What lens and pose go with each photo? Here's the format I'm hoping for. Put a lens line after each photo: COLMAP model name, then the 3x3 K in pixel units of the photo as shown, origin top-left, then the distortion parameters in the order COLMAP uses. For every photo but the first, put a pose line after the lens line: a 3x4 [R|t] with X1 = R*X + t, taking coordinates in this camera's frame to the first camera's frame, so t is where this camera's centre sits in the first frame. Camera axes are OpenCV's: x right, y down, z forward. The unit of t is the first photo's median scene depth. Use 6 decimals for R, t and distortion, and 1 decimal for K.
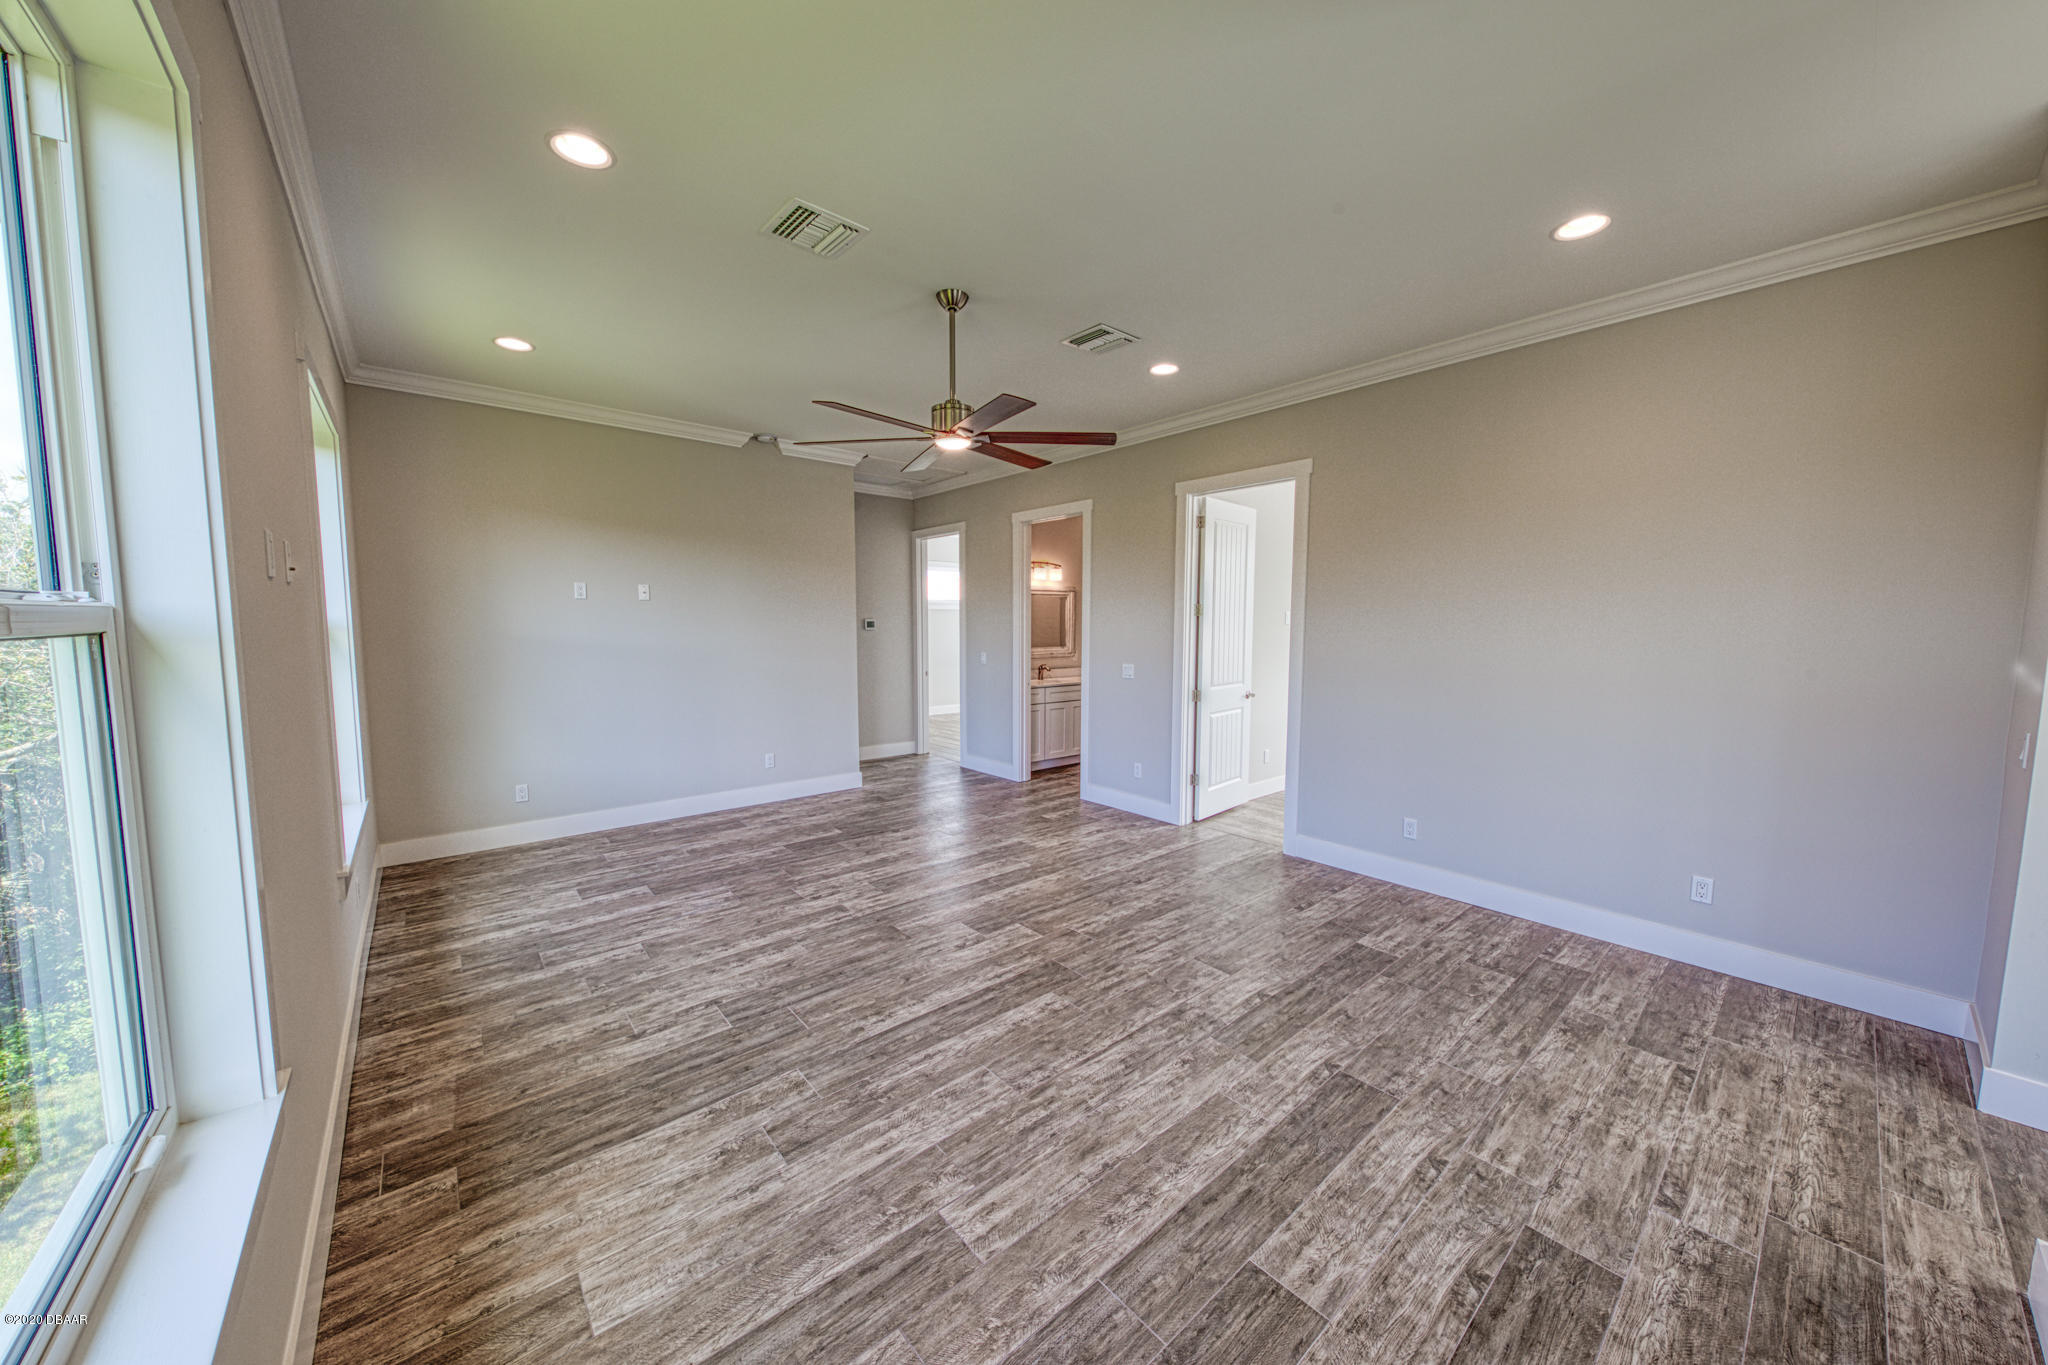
lens RADIAL K [[691.1, 0, 1039.3], [0, 691.1, 685.9], [0, 0, 1]] dist [0.009953, -0.001692]
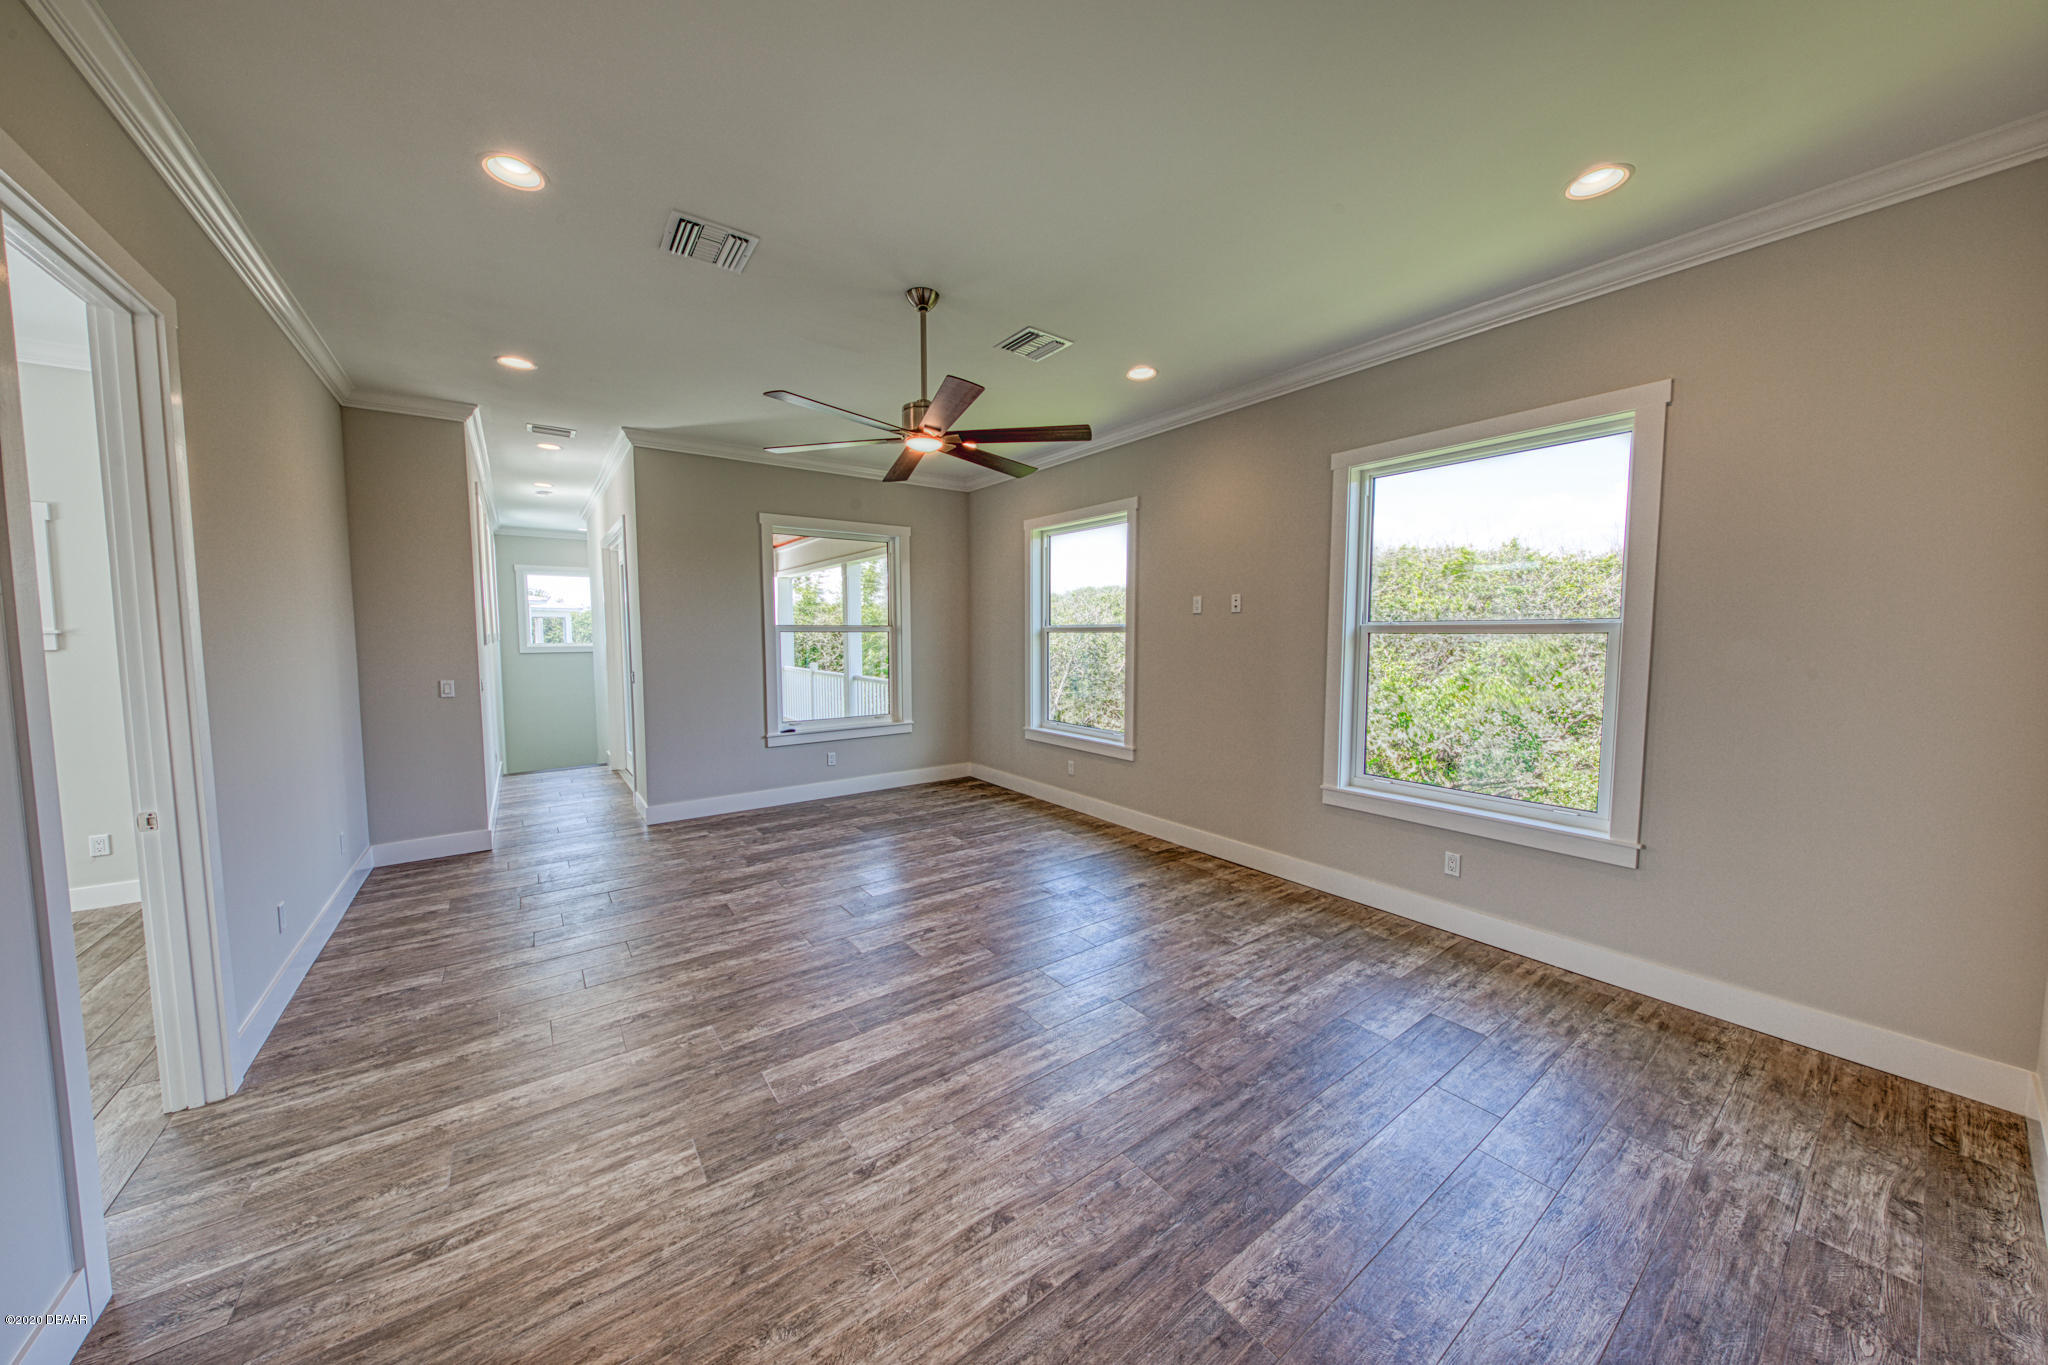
lens RADIAL K [[691.1, 0, 1036.9], [0, 691.1, 671.6], [0, 0, 1]] dist [0.009953, -0.001692]
pose [[-0.997178, -0.005822, 0.074849, -0.390718], [0.005591, 0.988462, 0.151363, -0.196783], [-0.074867, 0.151355, -0.985640, 2.167109]]
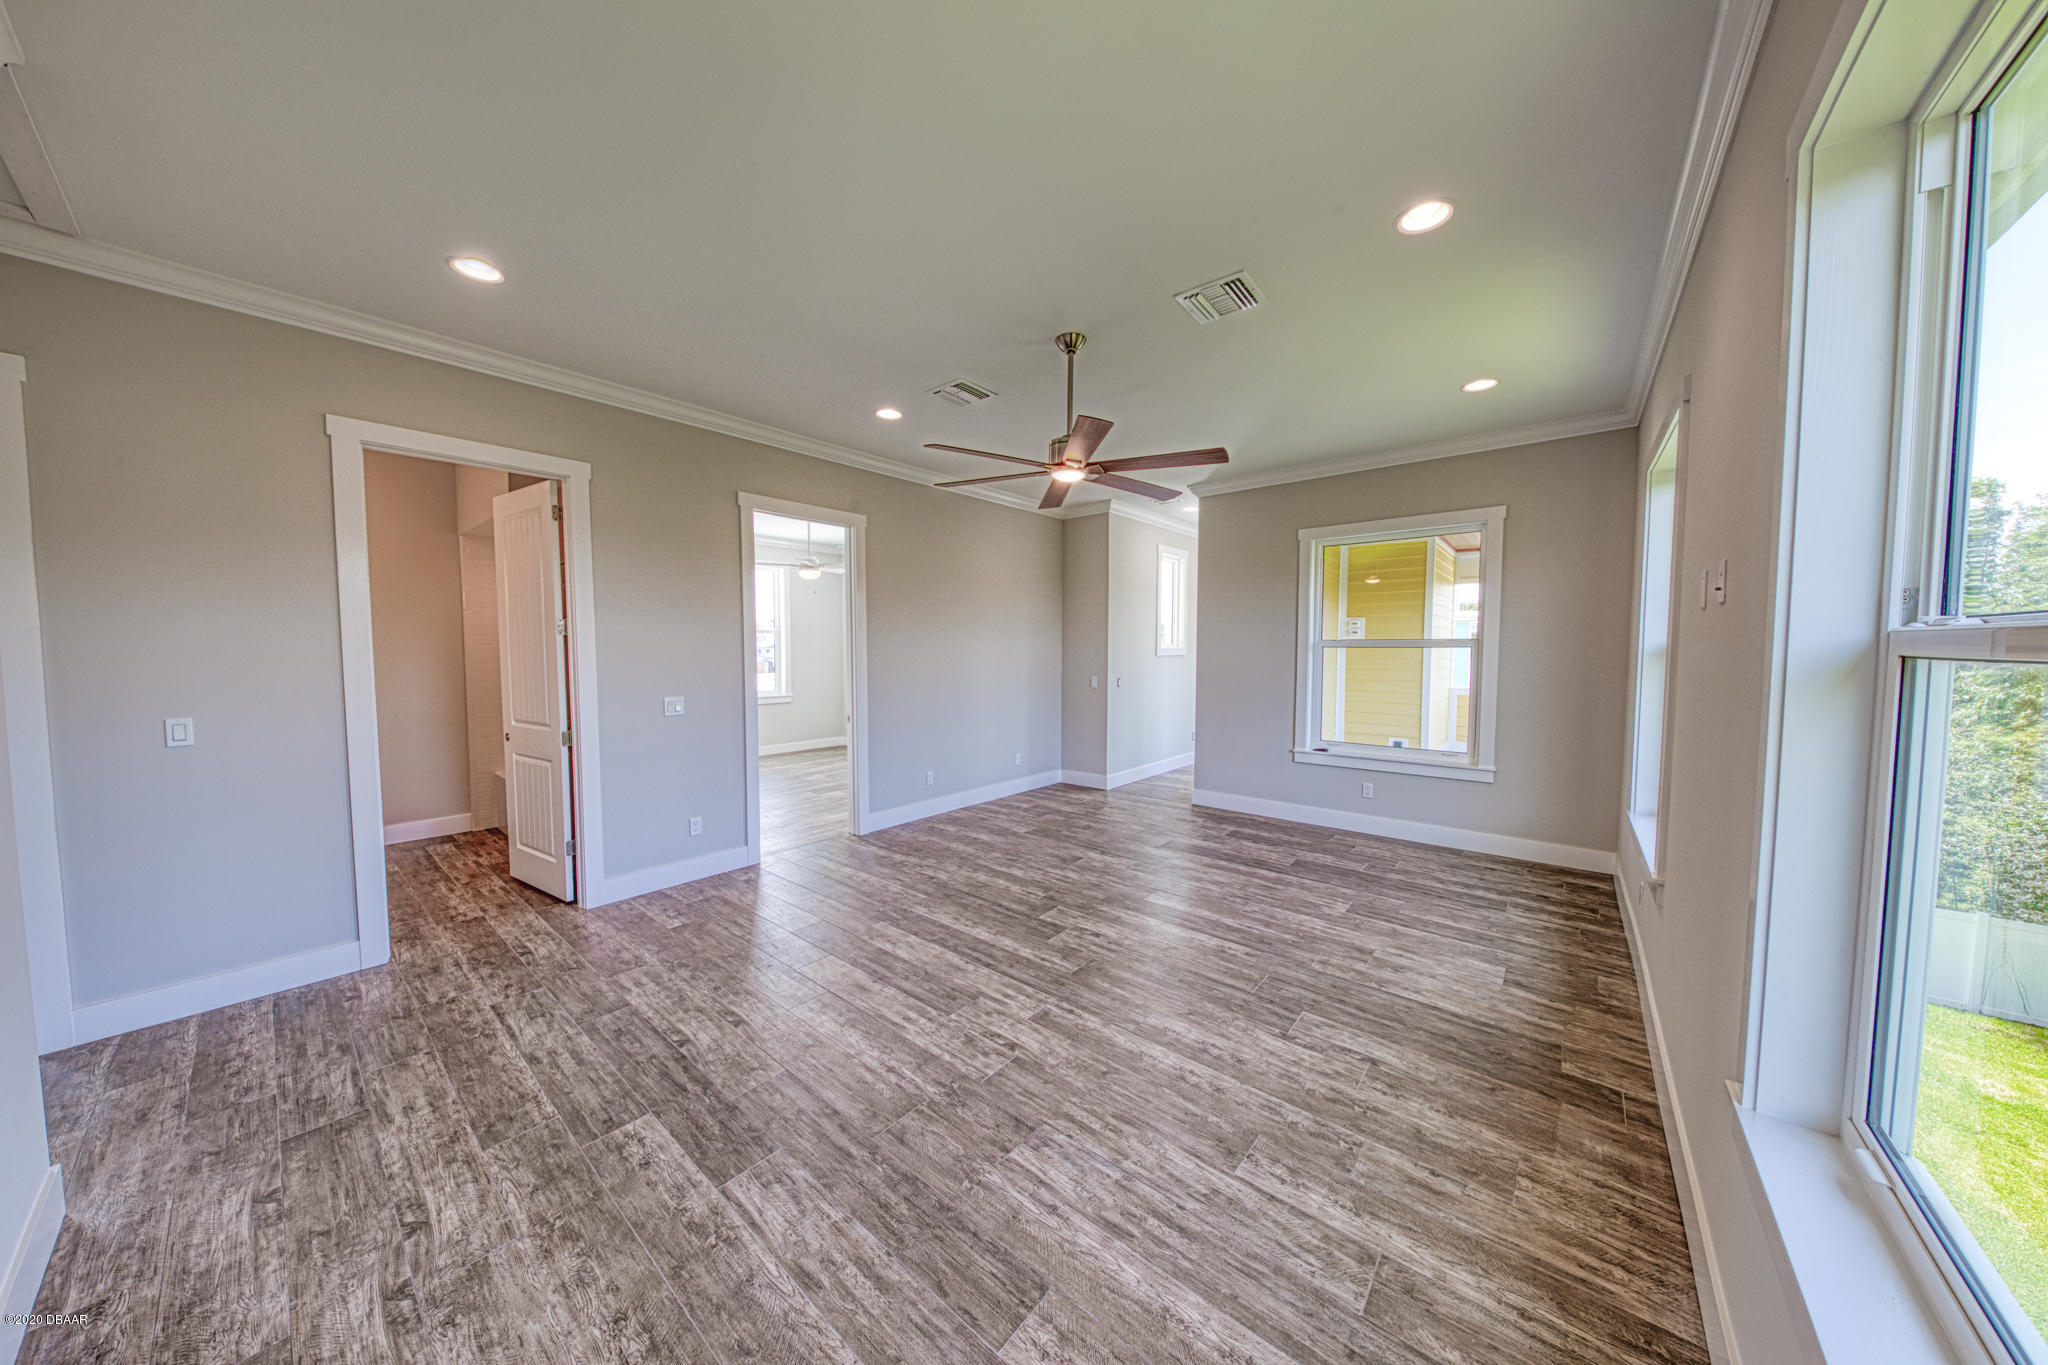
lens RADIAL K [[649.4, 0, 989.4], [0, 649.4, 685.0], [0, 0, 1]] dist [0.007478, -0.001825]
pose [[-0.120219, -0.062749, 0.990762, -1.202767], [0.091437, 0.993058, 0.073989, -0.124767], [-0.988528, 0.099488, -0.113646, 1.365716]]
